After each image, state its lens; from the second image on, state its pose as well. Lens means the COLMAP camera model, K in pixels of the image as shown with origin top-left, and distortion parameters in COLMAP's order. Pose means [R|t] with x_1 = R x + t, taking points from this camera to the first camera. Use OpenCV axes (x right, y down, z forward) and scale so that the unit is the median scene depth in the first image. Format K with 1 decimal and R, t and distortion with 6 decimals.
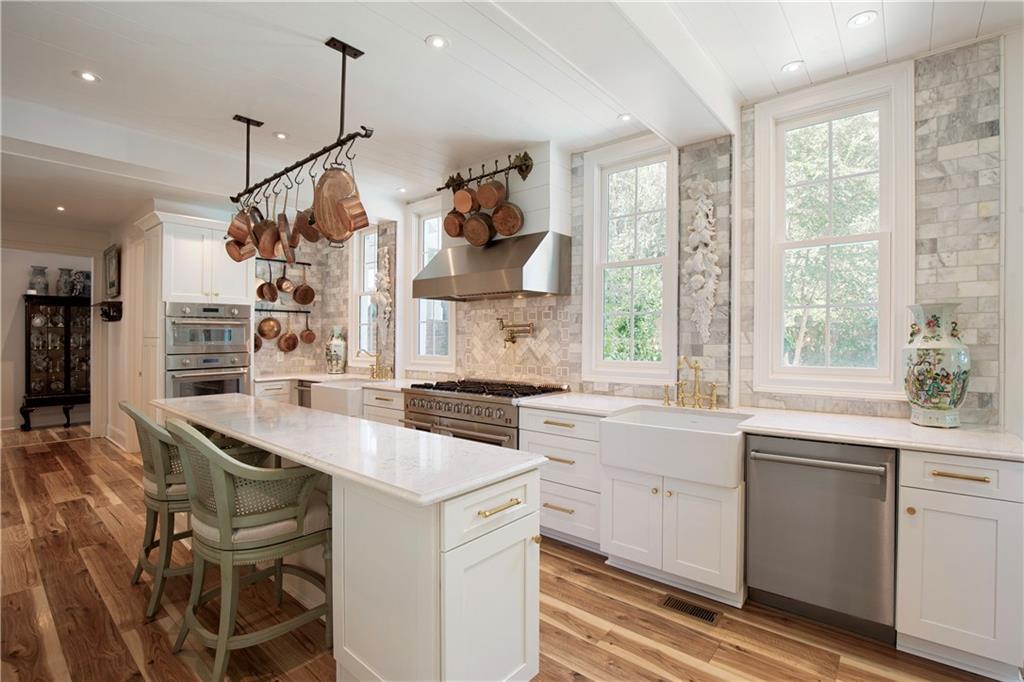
lens RADIAL K [[472.9, 0, 528.8], [0, 472.9, 327.2], [0, 0, 1]] dist [-0.022704, -0.000211]
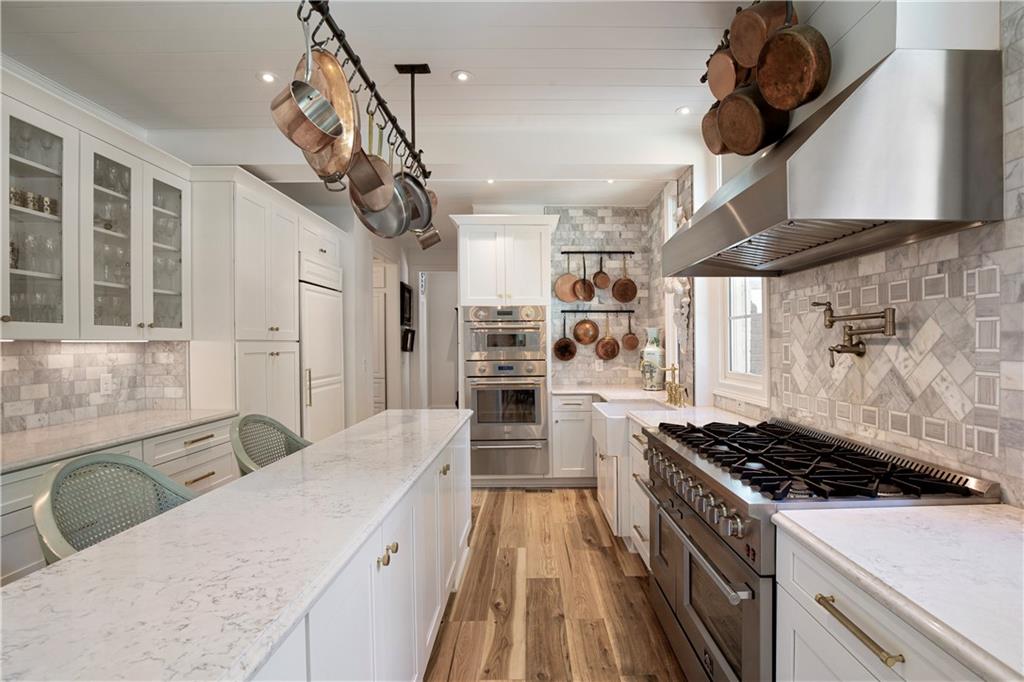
lens RADIAL K [[506.6, 0, 534.4], [0, 506.6, 335.6], [0, 0, 1]] dist [-0.004849, -0.000770]
pose [[0.640270, -0.010816, -0.768074, 0.126897], [0.018693, 0.999824, 0.001503, 0.007076], [0.767923, -0.015321, 0.640359, 0.423777]]
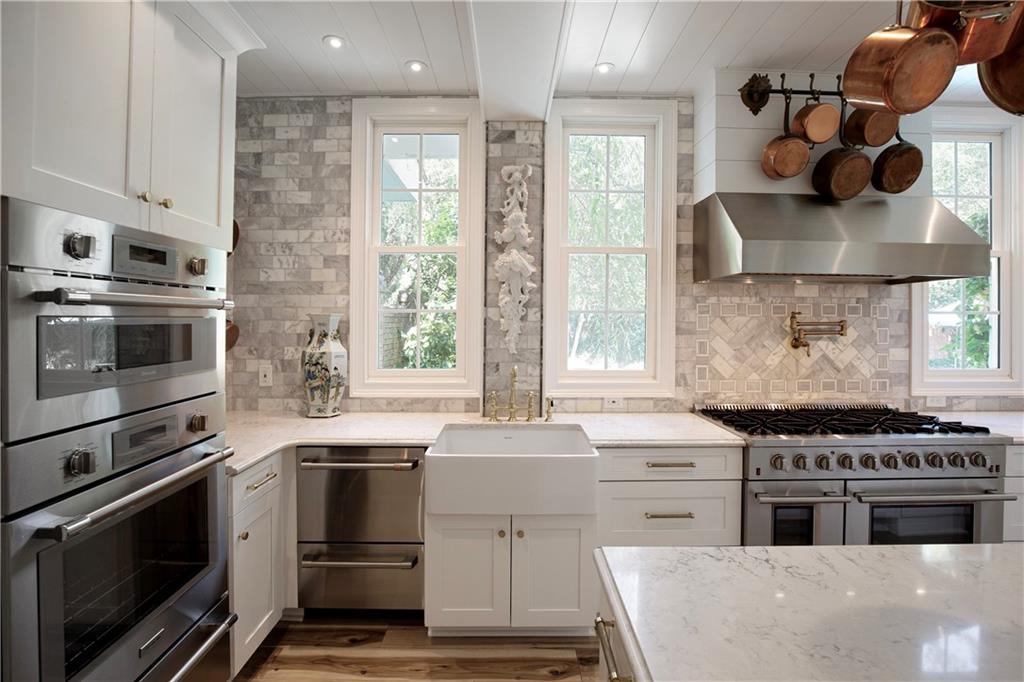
lens RADIAL K [[472.9, 0, 514.5], [0, 472.9, 320.1], [0, 0, 1]] dist [-0.022704, -0.000211]
pose [[0.770282, 0.009601, 0.637632, -0.724718], [-0.020841, 0.999732, 0.010125, -0.005393], [-0.637363, -0.021088, 0.770275, 0.678774]]
